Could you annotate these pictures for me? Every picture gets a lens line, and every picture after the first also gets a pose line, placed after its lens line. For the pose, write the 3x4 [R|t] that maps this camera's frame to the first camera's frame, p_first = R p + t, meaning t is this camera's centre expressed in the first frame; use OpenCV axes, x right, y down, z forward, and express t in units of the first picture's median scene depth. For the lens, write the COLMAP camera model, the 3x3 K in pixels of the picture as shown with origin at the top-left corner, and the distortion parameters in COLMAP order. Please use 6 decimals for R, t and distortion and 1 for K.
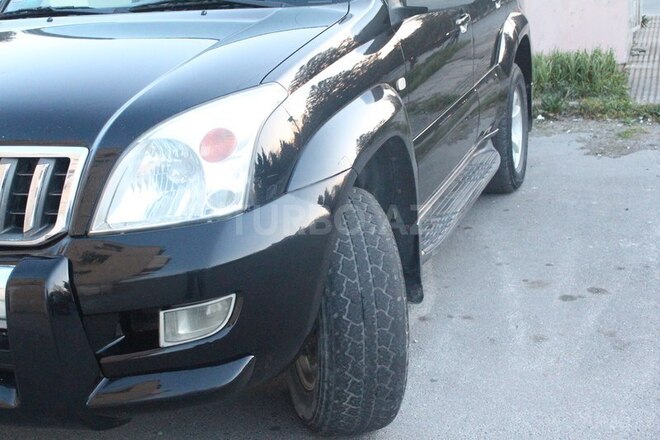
lens RADIAL K [[927.0, 0, 327.2], [0, 927.0, 216.4], [0, 0, 1]] dist [-0.047174, 0.000000]
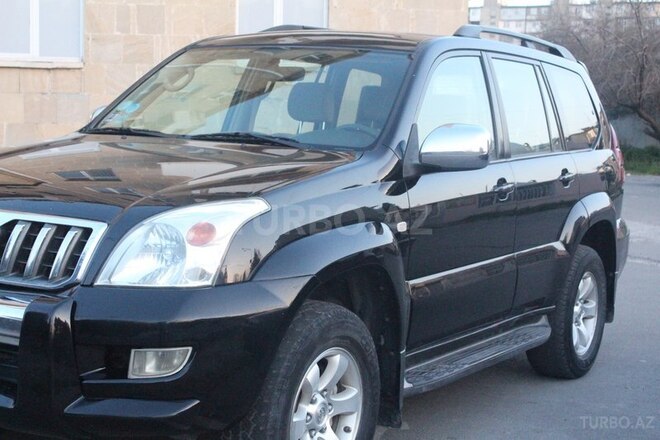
lens RADIAL K [[1111.9, 0, 328.3], [0, 1111.9, 224.7], [0, 0, 1]] dist [0.114309, 0.000000]
pose [[0.975620, 0.131462, -0.175739, 0.335541], [-0.161695, 0.971992, -0.170550, 0.151214], [0.148396, 0.194808, 0.969551, -0.515391]]
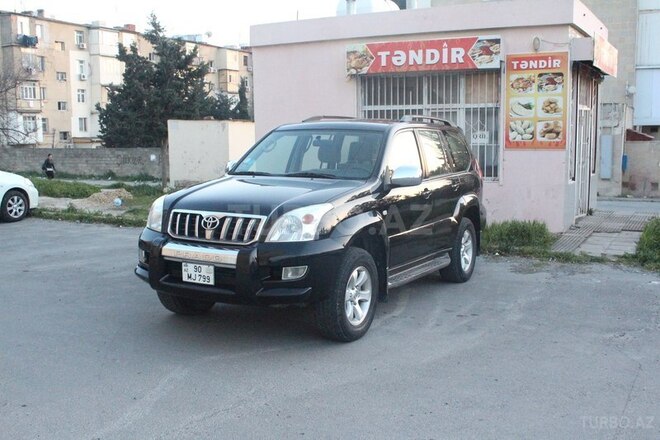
lens RADIAL K [[718.0, 0, 331.6], [0, 718.0, 220.8], [0, 0, 1]] dist [-0.077752, 0.000000]
pose [[0.987469, 0.090897, -0.129007, 0.276441], [-0.112022, 0.979521, -0.167300, 0.326879], [0.111158, 0.179655, 0.977429, -1.371674]]
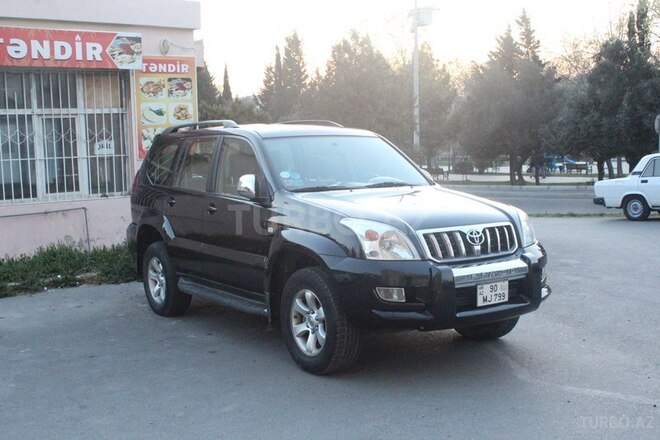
lens RADIAL K [[779.4, 0, 331.7], [0, 779.4, 226.0], [0, 0, 1]] dist [-0.040782, 0.000000]
pose [[0.576388, -0.030233, 0.816617, -2.744111], [0.220293, 0.968068, -0.119648, 0.119889], [-0.786923, 0.248859, 0.564643, 0.001312]]
